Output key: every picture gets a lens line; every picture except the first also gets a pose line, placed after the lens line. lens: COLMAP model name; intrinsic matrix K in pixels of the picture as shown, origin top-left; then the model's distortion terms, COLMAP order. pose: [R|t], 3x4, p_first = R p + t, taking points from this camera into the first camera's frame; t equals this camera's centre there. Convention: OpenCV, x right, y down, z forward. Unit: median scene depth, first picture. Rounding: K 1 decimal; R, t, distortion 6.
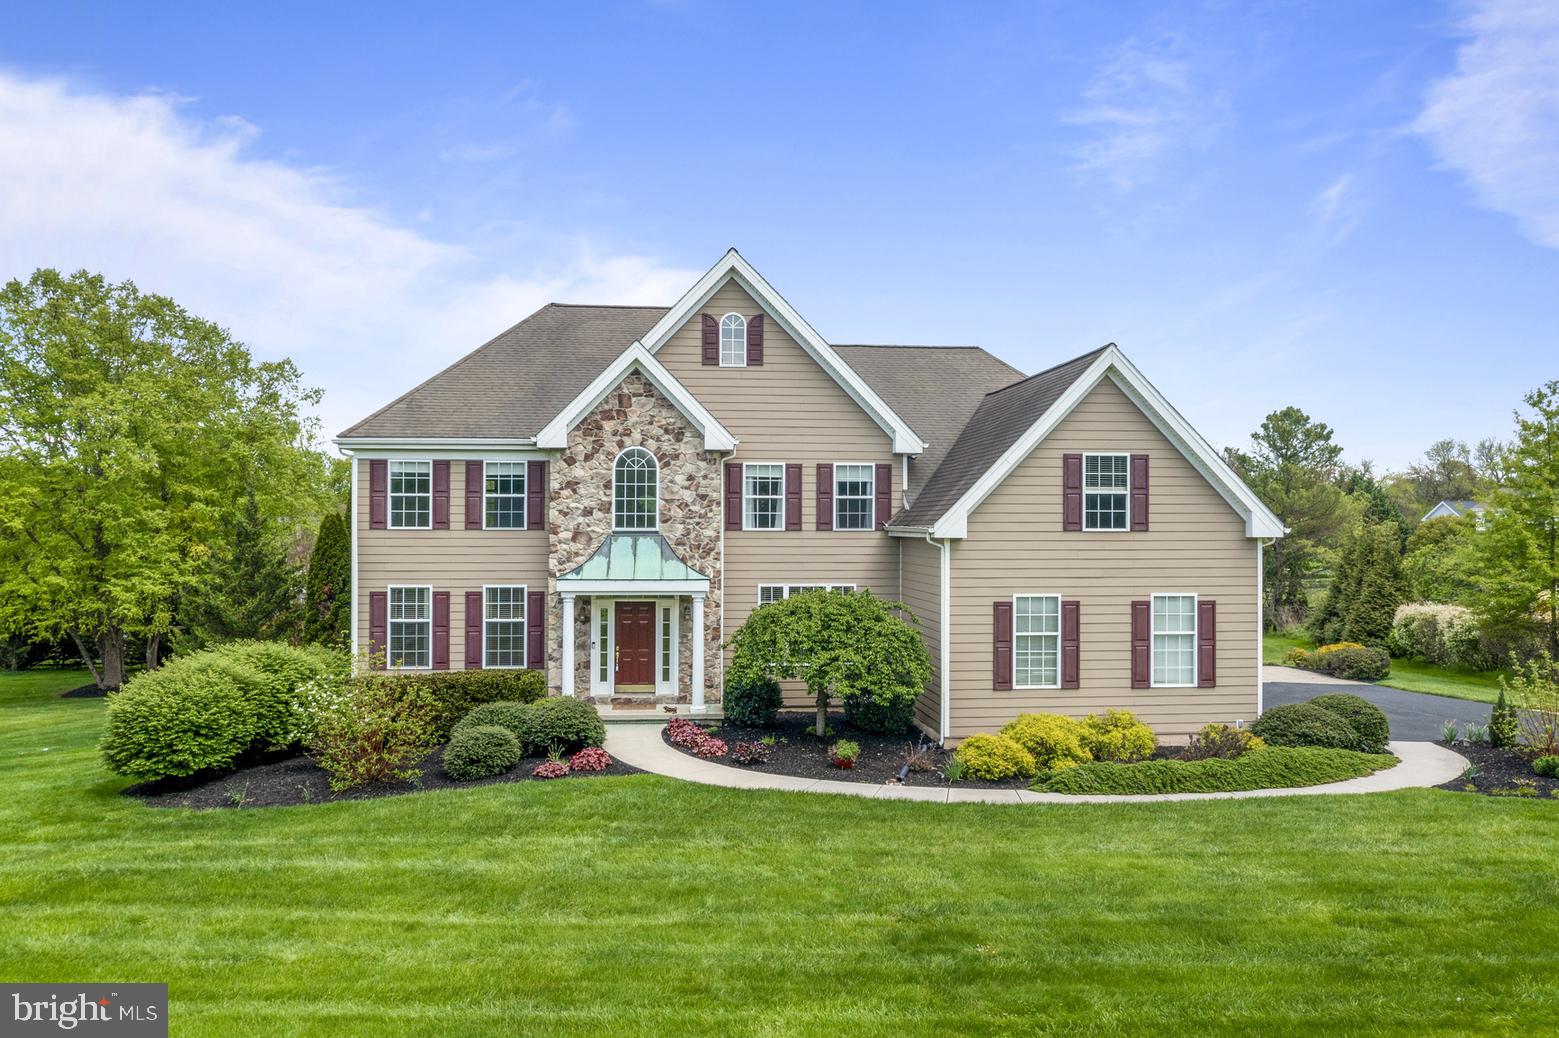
lens RADIAL K [[1225.2, 0, 780.7], [0, 1225.2, 519.1], [0, 0, 1]] dist [-0.006997, 0.002966]
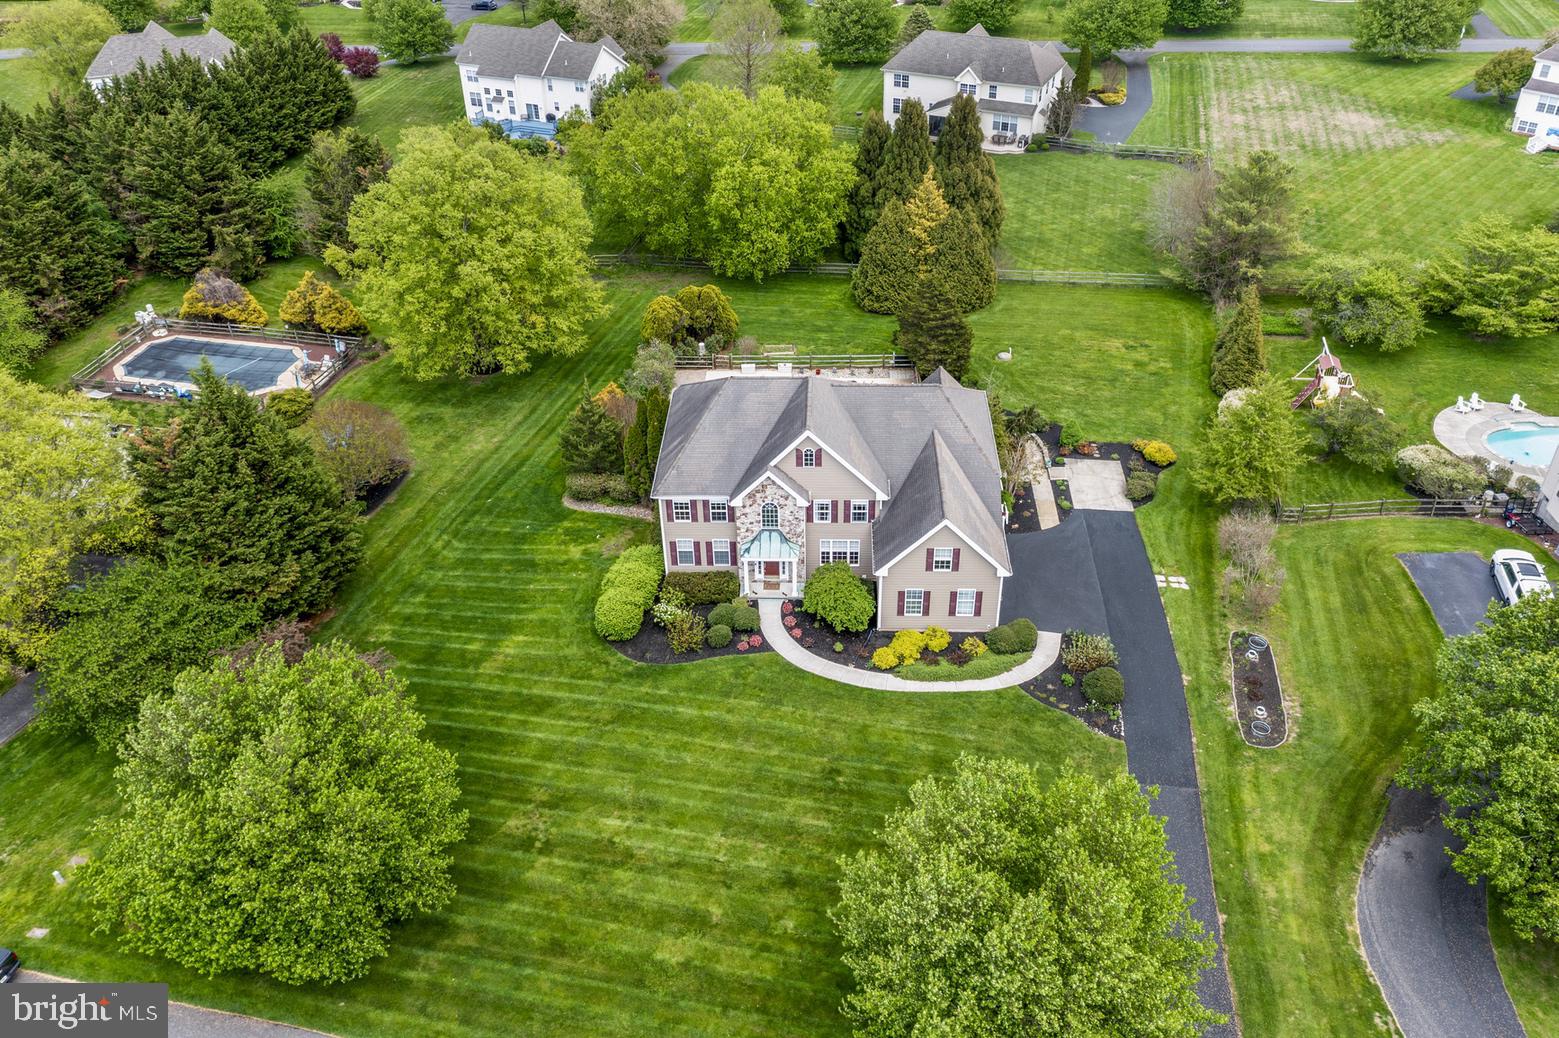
lens RADIAL K [[1225.2, 0, 780.7], [0, 1225.2, 519.1], [0, 0, 1]] dist [-0.006997, 0.002966]
pose [[0.990181, 0.061128, -0.125714, 0.220217], [0.024802, 0.808225, 0.588351, -1.497449], [0.137570, -0.585692, 0.798773, -1.010252]]
